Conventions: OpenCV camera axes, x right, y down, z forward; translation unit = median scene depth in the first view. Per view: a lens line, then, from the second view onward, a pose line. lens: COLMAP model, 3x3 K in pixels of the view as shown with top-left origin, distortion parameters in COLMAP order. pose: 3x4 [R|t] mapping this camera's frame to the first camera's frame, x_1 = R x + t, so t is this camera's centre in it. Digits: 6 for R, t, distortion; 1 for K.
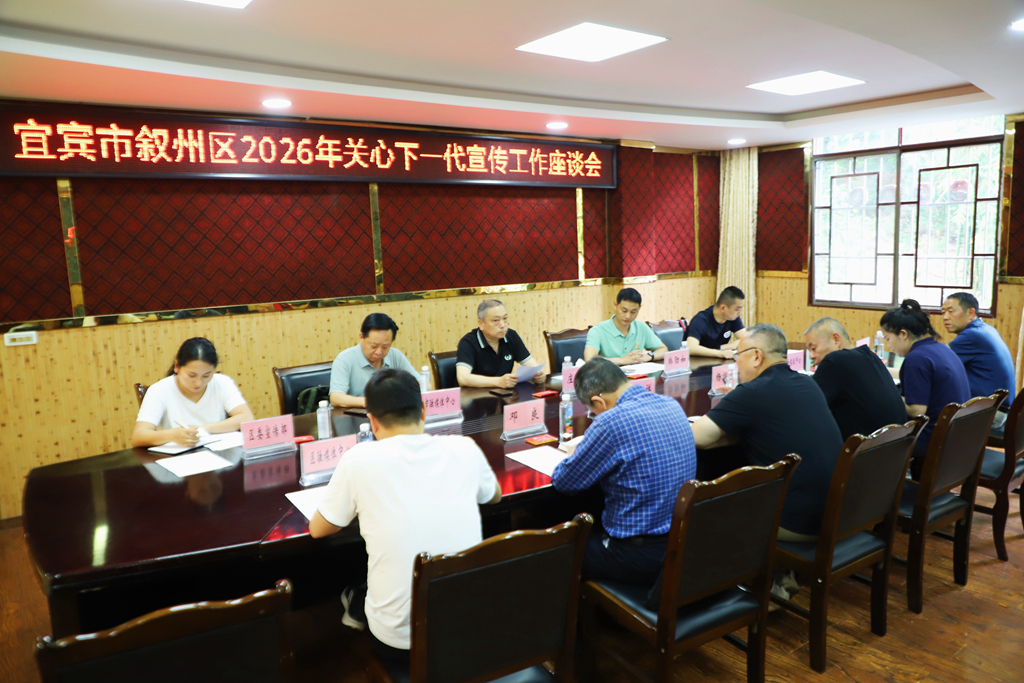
lens RADIAL K [[736.1, 0, 495.5], [0, 736.1, 340.0], [0, 0, 1]] dist [0.004354, 0.004134]
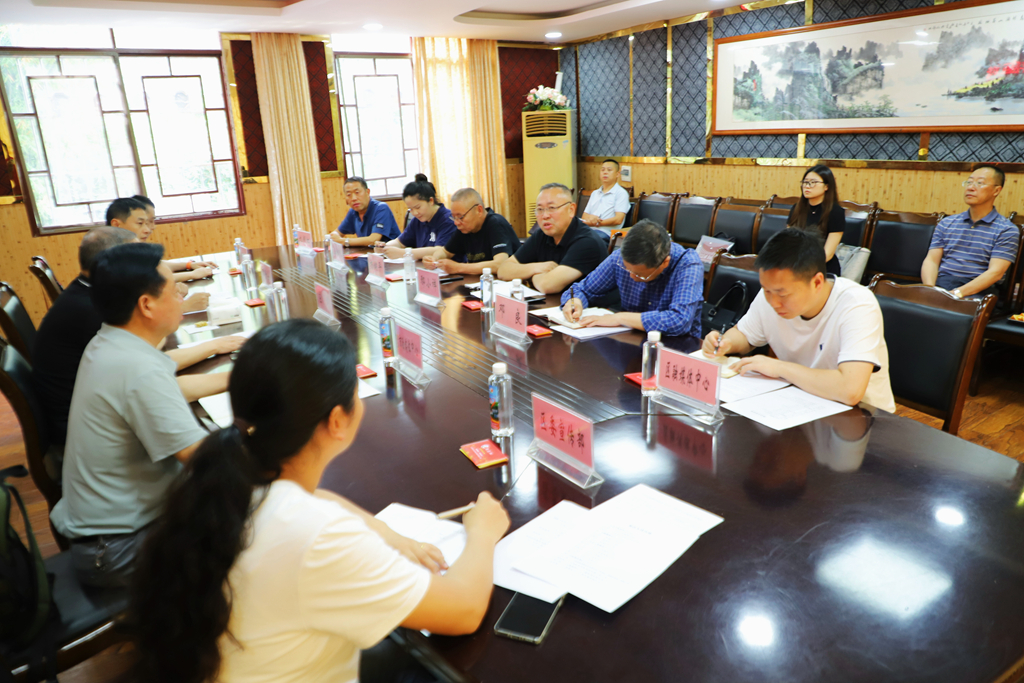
lens RADIAL K [[736.1, 0, 495.5], [0, 736.1, 340.0], [0, 0, 1]] dist [0.004354, 0.004134]
pose [[0.043577, -0.262315, 0.963998, -0.444326], [0.183436, 0.950611, 0.250380, -0.056607], [-0.982065, 0.165921, 0.089543, 0.506303]]
